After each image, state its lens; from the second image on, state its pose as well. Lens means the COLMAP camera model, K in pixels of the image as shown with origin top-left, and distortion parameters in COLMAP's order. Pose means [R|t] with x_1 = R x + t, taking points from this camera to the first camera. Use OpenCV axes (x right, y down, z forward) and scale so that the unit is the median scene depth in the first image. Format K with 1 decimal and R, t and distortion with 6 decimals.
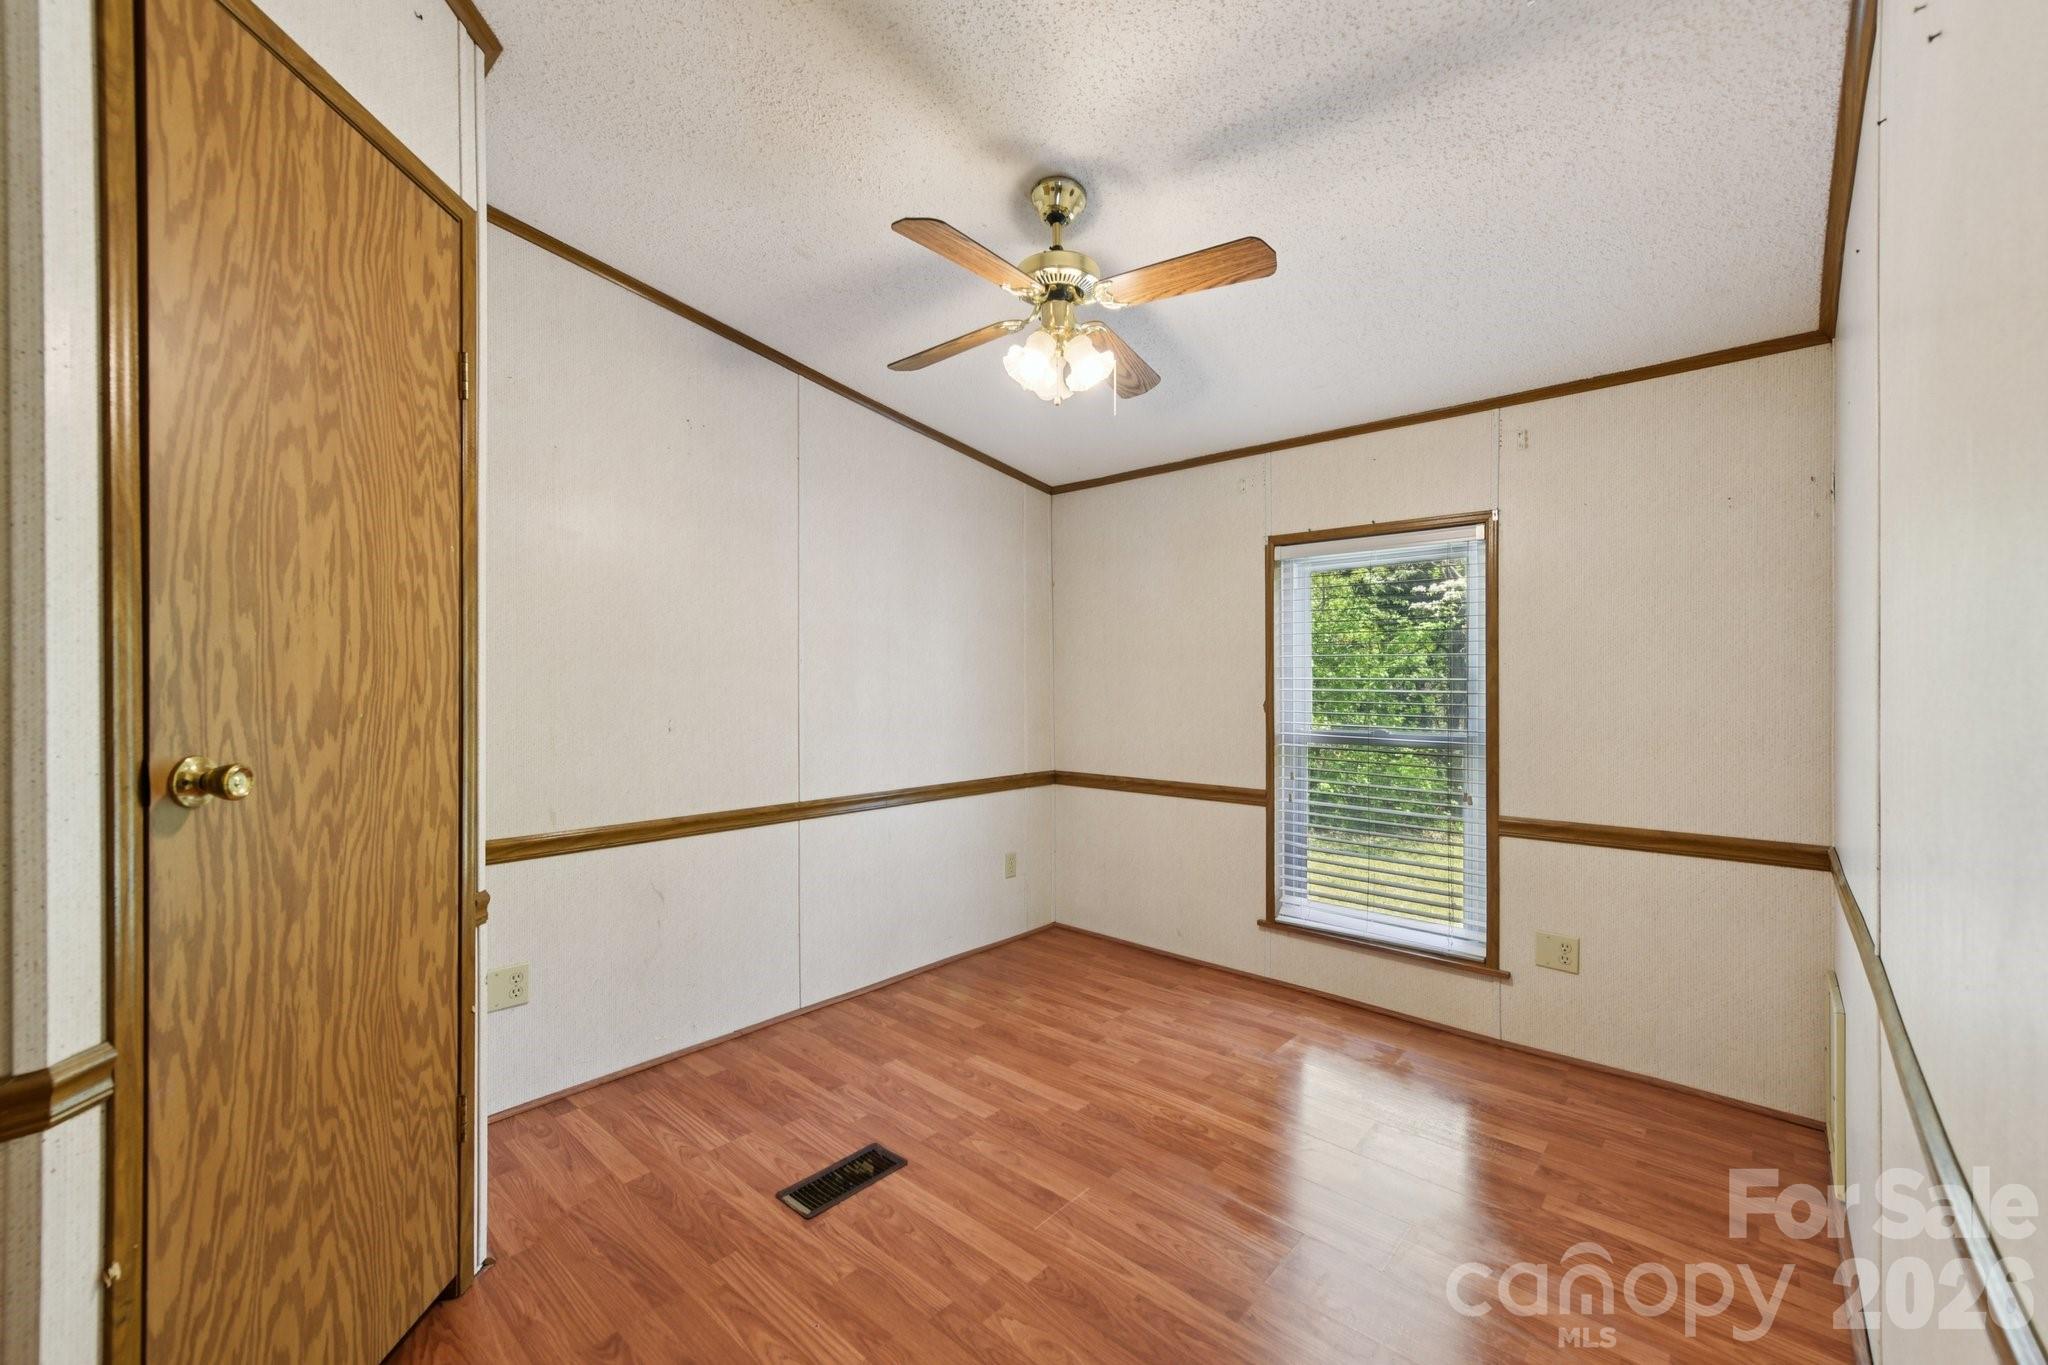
lens RADIAL K [[822.2, 0, 1014.1], [0, 822.2, 675.7], [0, 0, 1]] dist [-0.000656, -0.000486]
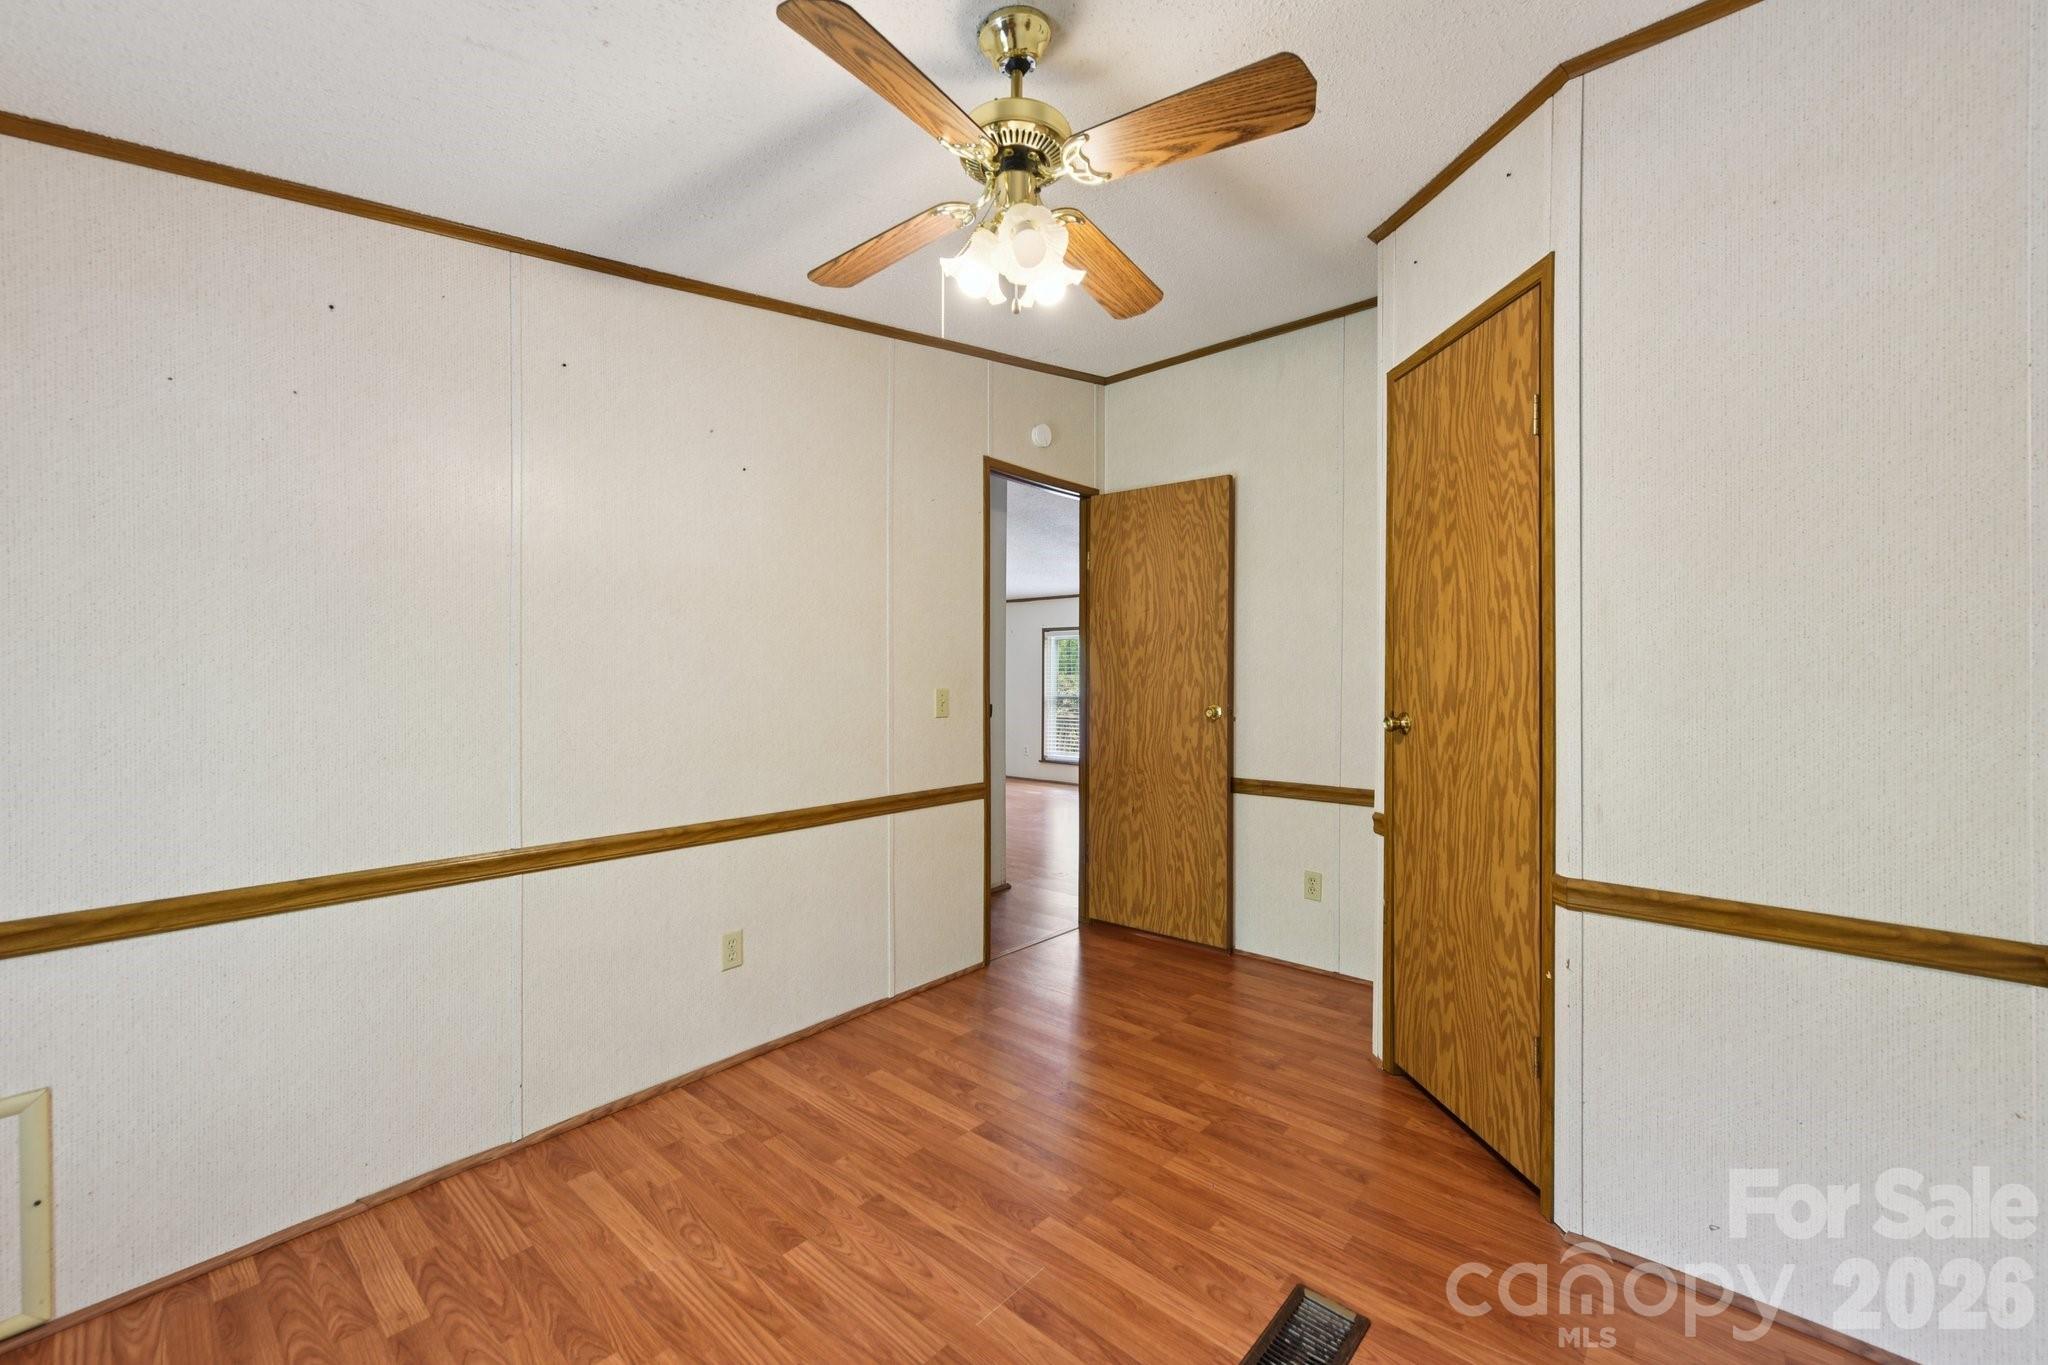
lens RADIAL K [[822.2, 0, 1014.1], [0, 822.2, 675.7], [0, 0, 1]] dist [-0.000656, -0.000486]
pose [[-0.999939, -0.000649, -0.011020, 0.081556], [-0.000505, 0.999915, -0.013063, 0.018105], [0.011028, -0.013057, -0.999854, 2.267108]]
